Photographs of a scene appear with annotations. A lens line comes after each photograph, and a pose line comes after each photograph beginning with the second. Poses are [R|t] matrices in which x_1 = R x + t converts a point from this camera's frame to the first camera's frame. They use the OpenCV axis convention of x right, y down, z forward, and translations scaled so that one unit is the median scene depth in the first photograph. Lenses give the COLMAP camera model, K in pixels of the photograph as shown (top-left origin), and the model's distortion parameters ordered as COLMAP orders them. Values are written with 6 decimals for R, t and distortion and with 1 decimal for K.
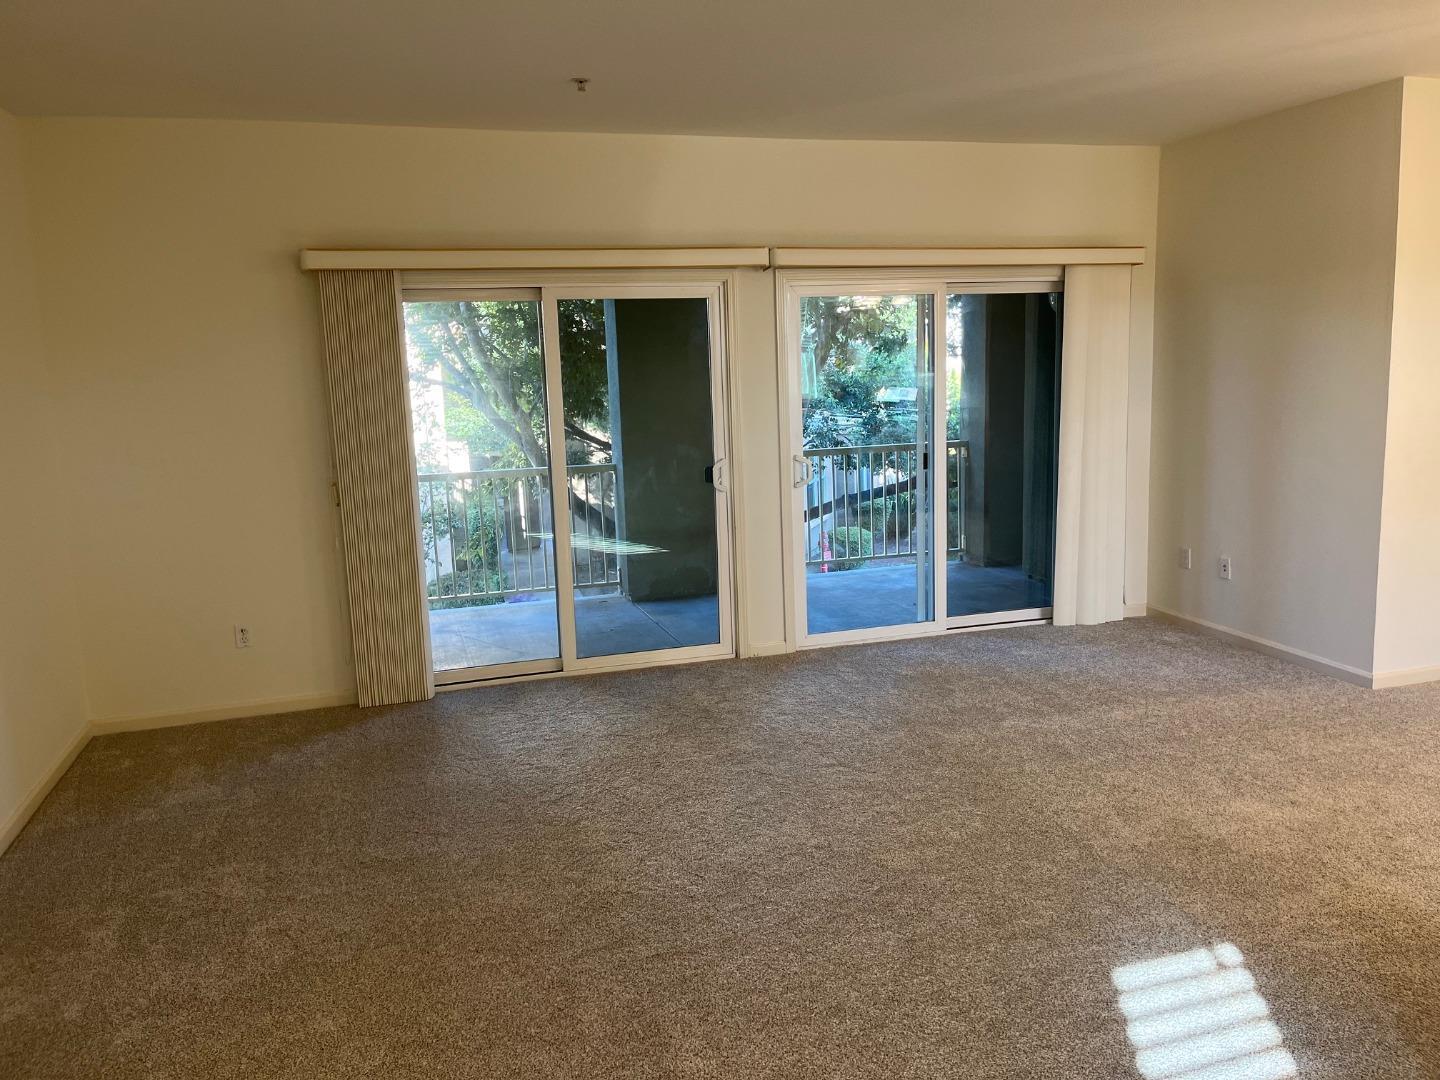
lens RADIAL K [[1077.8, 0, 719.5], [0, 1077.8, 538.6], [0, 0, 1]] dist [0.033099, -0.028522]
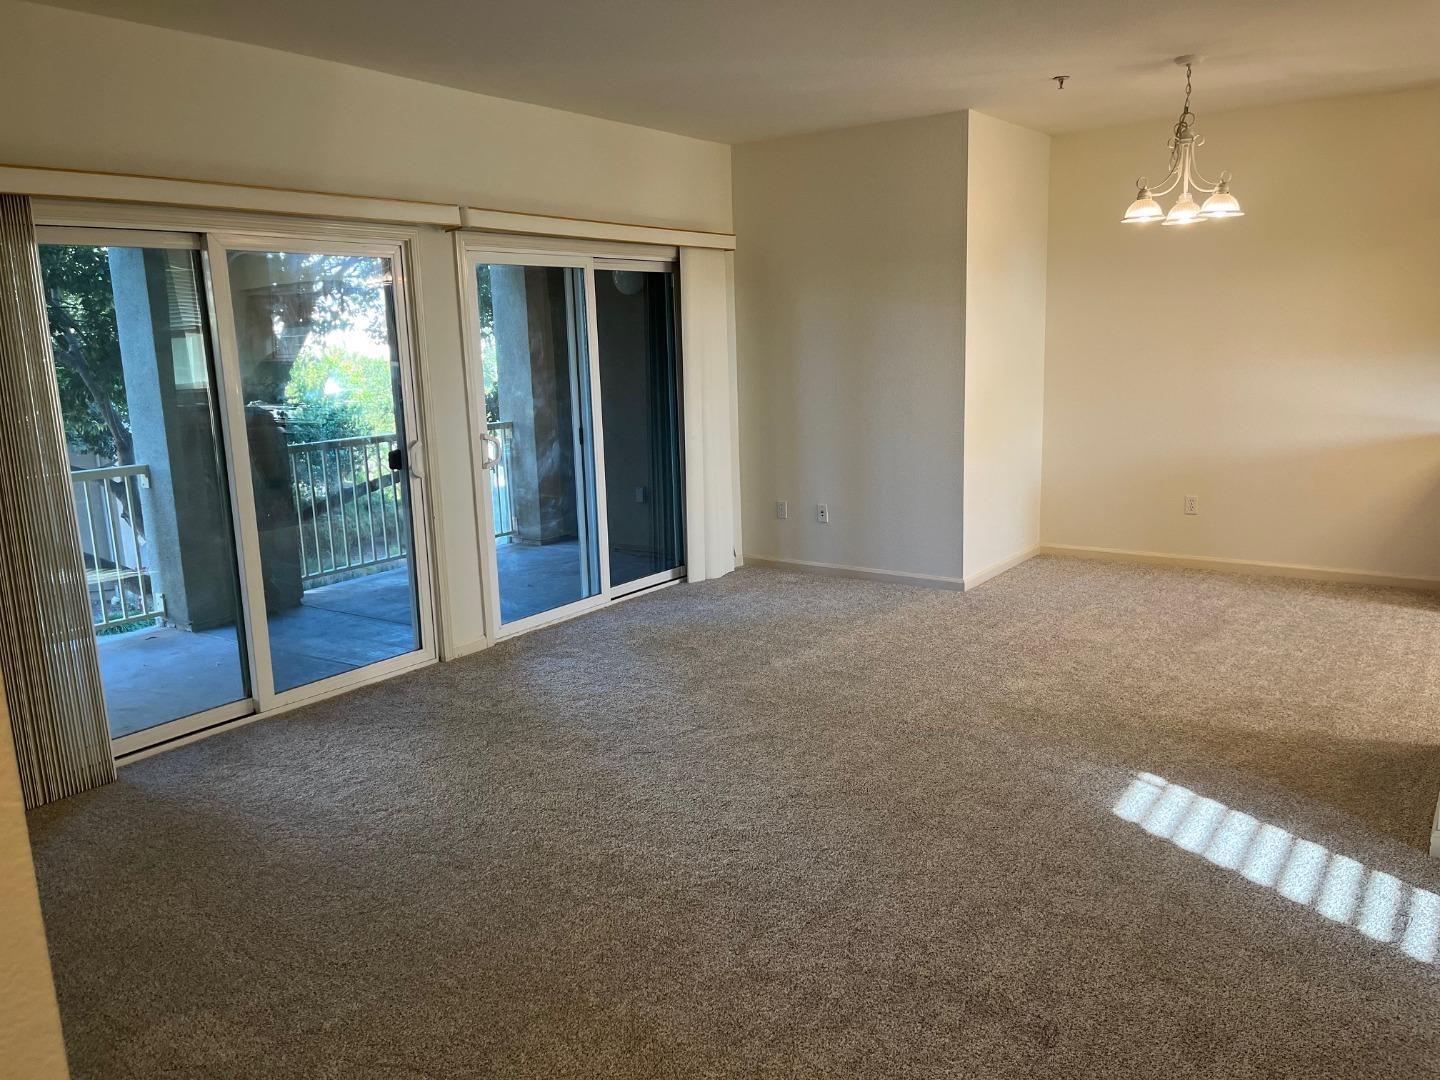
lens RADIAL K [[1077.8, 0, 720.6], [0, 1077.8, 536.3], [0, 0, 1]] dist [0.033099, -0.028522]
pose [[0.795530, -0.105626, 0.596636, -0.337971], [0.106356, 0.993743, 0.034117, 0.000690], [-0.596506, 0.036315, 0.801786, 0.136076]]
